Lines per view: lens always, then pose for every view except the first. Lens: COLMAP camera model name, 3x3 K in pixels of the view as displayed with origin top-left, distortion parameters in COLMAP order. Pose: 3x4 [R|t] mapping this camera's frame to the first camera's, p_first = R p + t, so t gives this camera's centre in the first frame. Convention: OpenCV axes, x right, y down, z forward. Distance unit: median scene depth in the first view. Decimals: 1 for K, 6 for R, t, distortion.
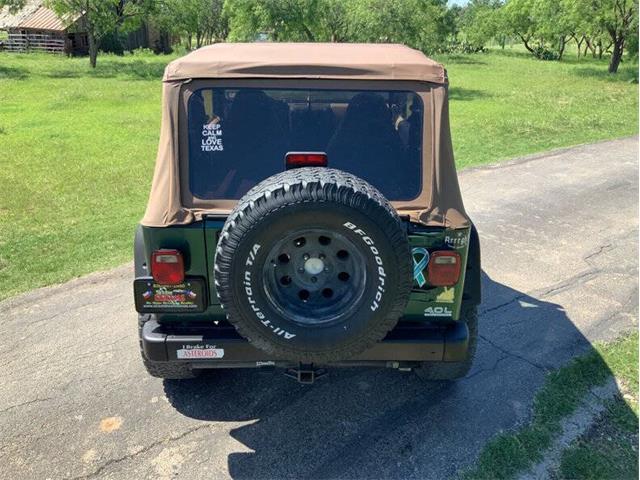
lens RADIAL K [[532.2, 0, 319.5], [0, 532.2, 238.0], [0, 0, 1]] dist [0.062035, -0.117818]
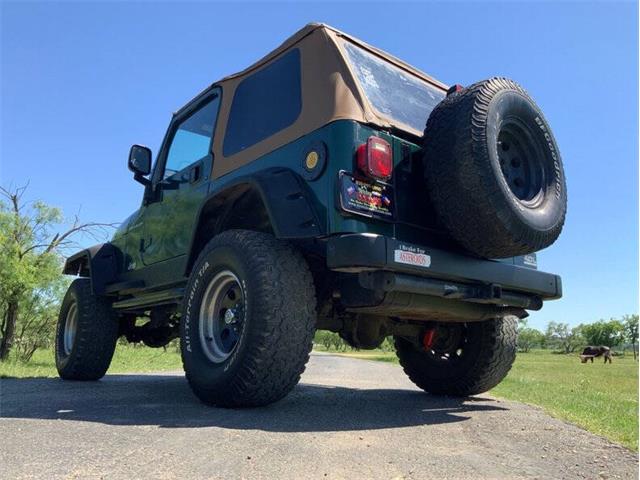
lens RADIAL K [[532.2, 0, 319.5], [0, 532.2, 238.0], [0, 0, 1]] dist [0.062035, -0.117818]
pose [[0.782781, 0.136376, 0.607170, -0.887130], [0.220711, 0.851420, -0.475784, 0.577017], [-0.581842, 0.506444, 0.636376, 0.537783]]
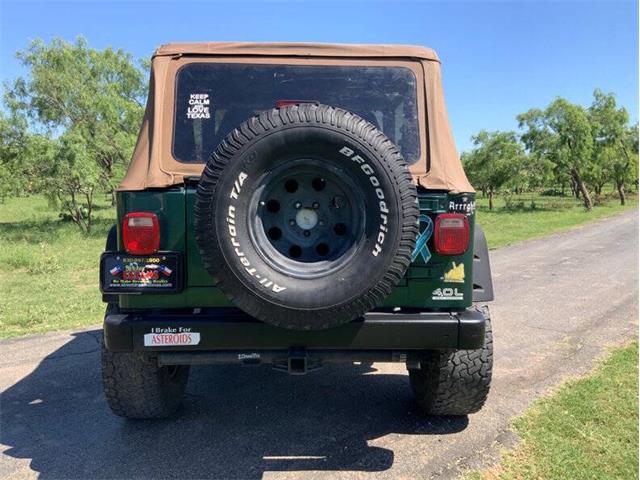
lens RADIAL K [[532.2, 0, 319.5], [0, 532.2, 238.0], [0, 0, 1]] dist [0.062035, -0.117818]
pose [[0.999637, -0.006501, 0.026154, -0.011739], [0.013764, 0.957511, -0.288068, 0.317243], [-0.023170, 0.288323, 0.957253, 0.145348]]
